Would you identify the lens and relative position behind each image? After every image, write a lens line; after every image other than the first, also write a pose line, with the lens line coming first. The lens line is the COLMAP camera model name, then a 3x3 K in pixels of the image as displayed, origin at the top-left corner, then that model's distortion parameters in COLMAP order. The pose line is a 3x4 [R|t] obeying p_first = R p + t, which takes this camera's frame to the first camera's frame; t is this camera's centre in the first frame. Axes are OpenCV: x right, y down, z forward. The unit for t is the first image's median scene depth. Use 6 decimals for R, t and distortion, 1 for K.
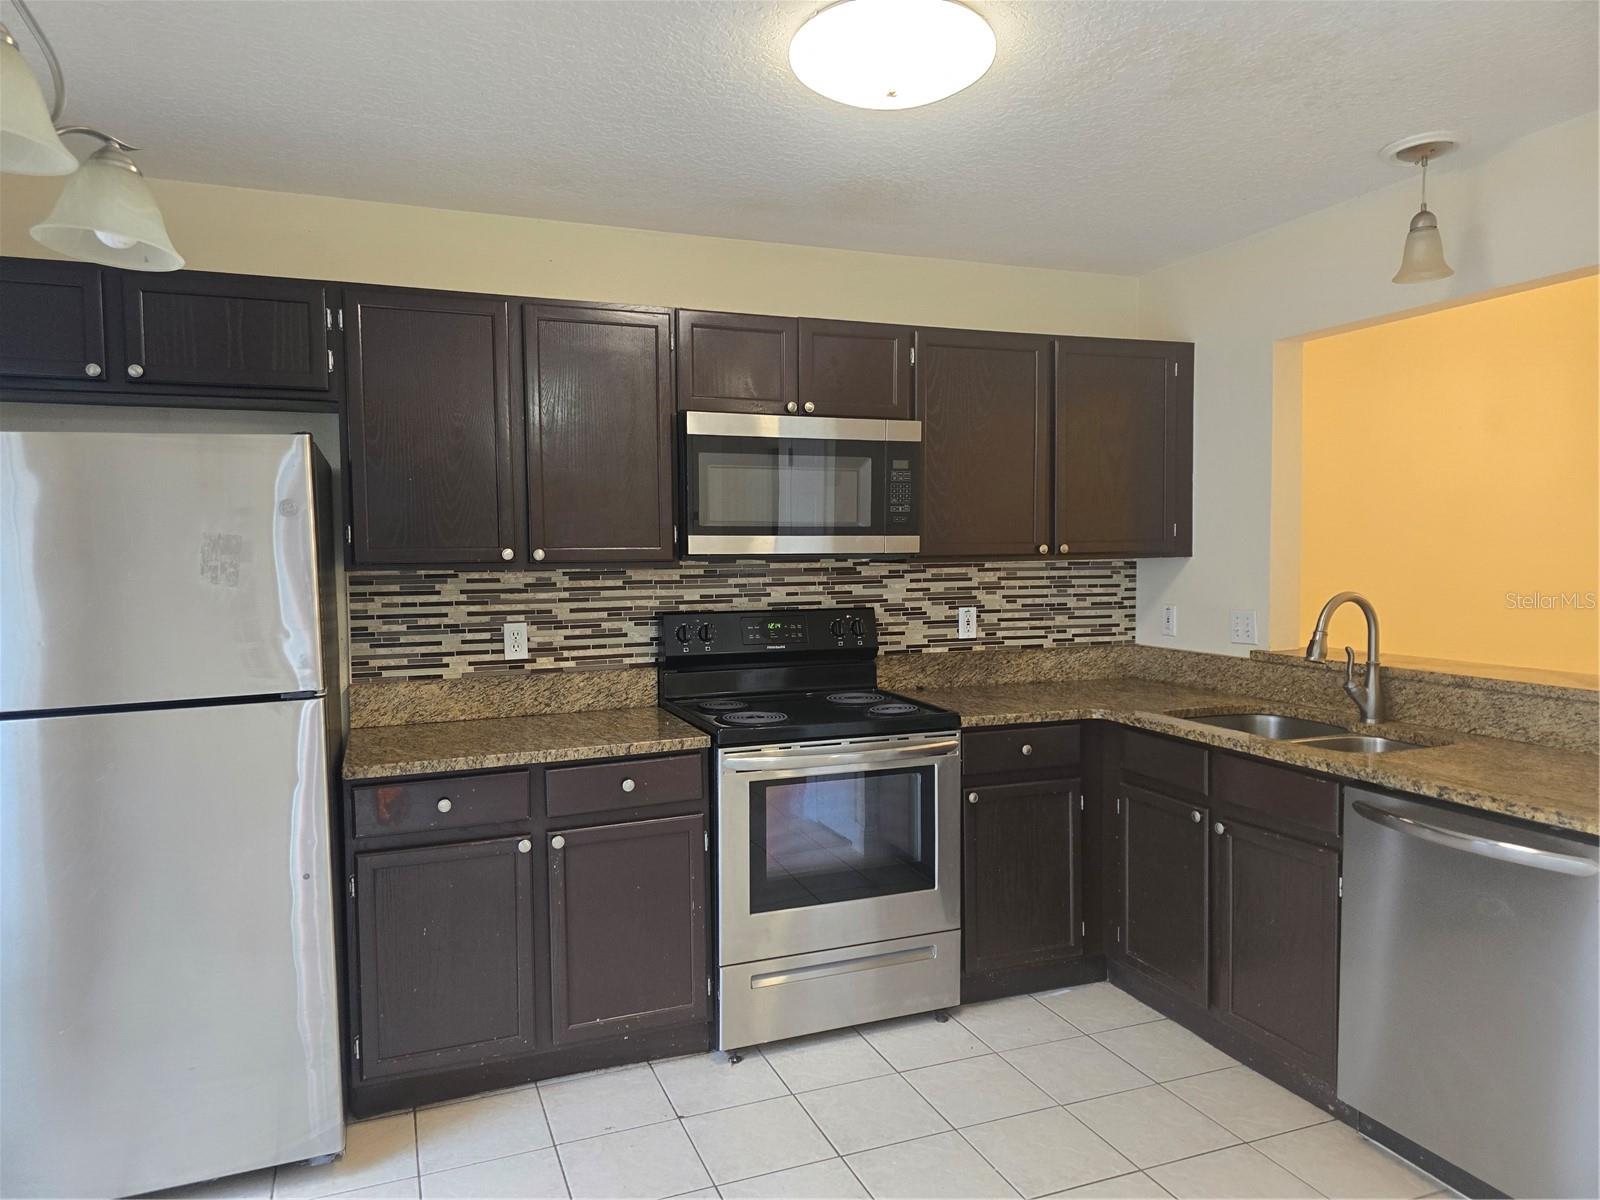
lens RADIAL K [[1072.9, 0, 773.9], [0, 1072.9, 609.5], [0, 0, 1]] dist [0.060394, -0.051251]
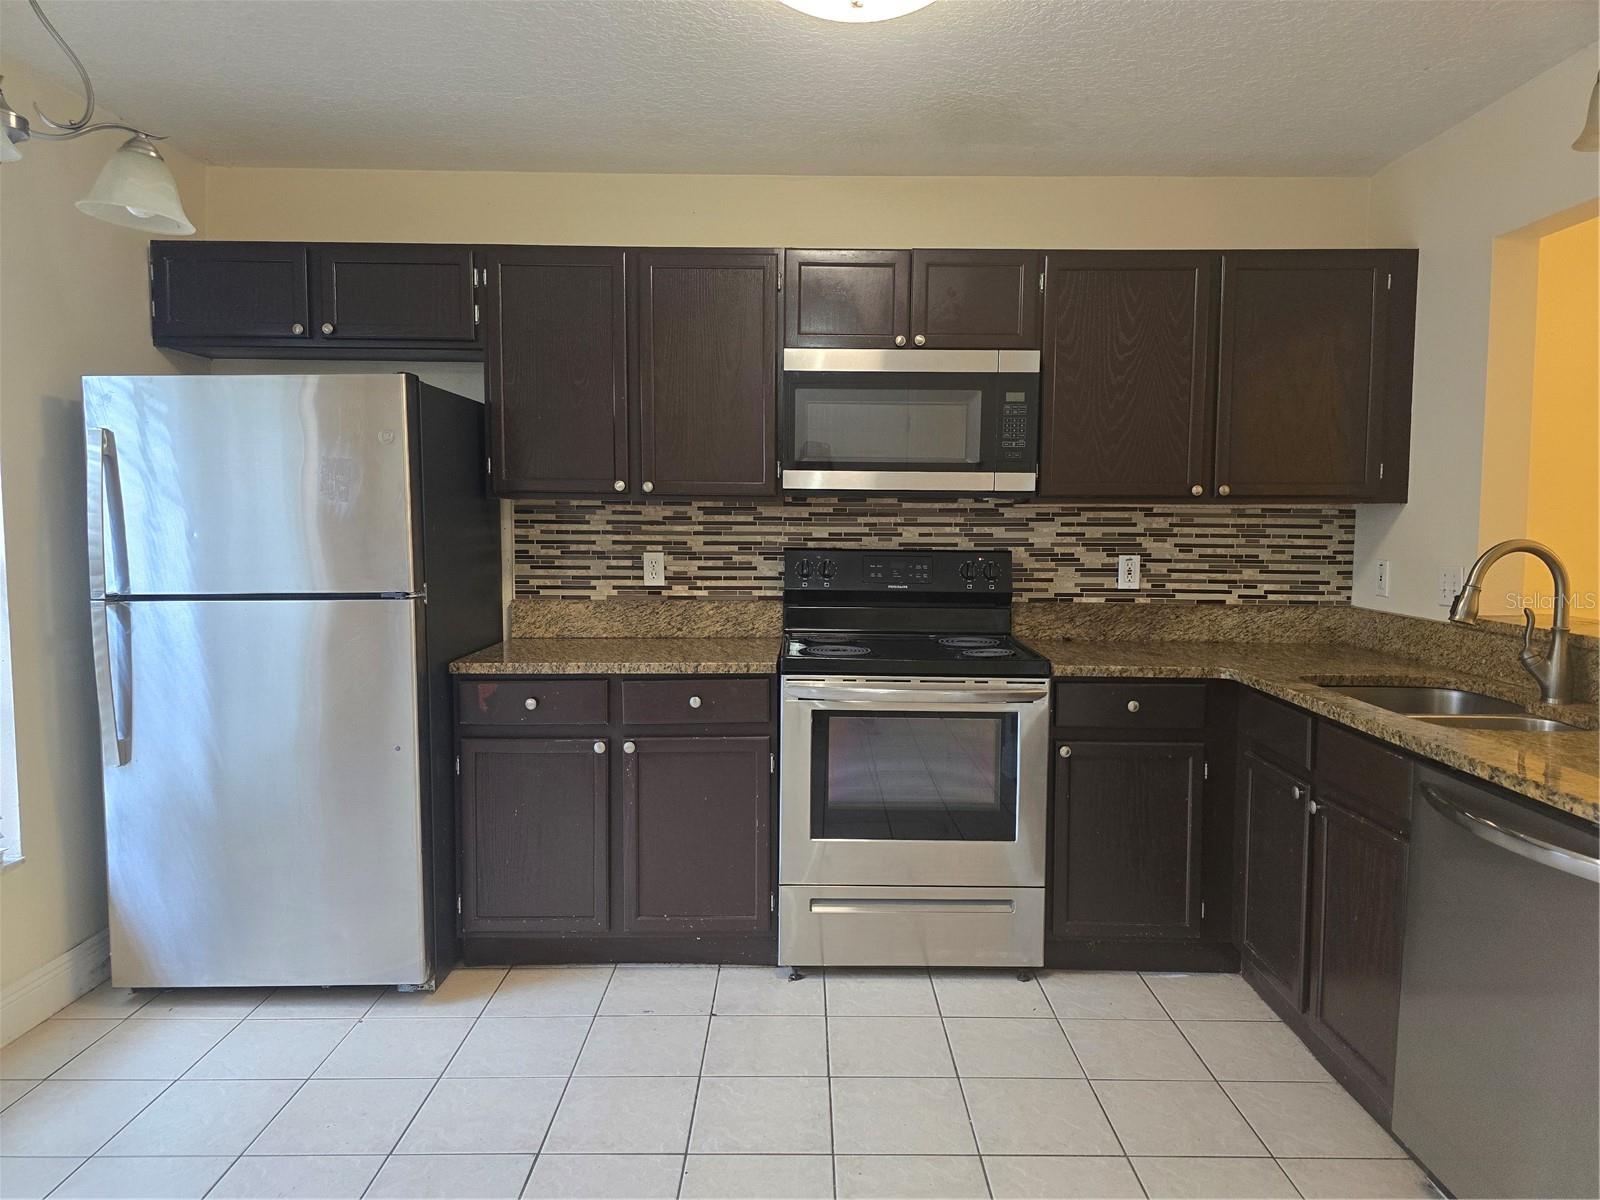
lens RADIAL K [[1072.9, 0, 793.2], [0, 1072.9, 598.3], [0, 0, 1]] dist [0.060394, -0.051251]
pose [[0.932941, 0.045845, -0.357098, 0.288993], [-0.038431, 0.998874, 0.027834, 0.023871], [0.357972, -0.012243, 0.933652, 0.037769]]
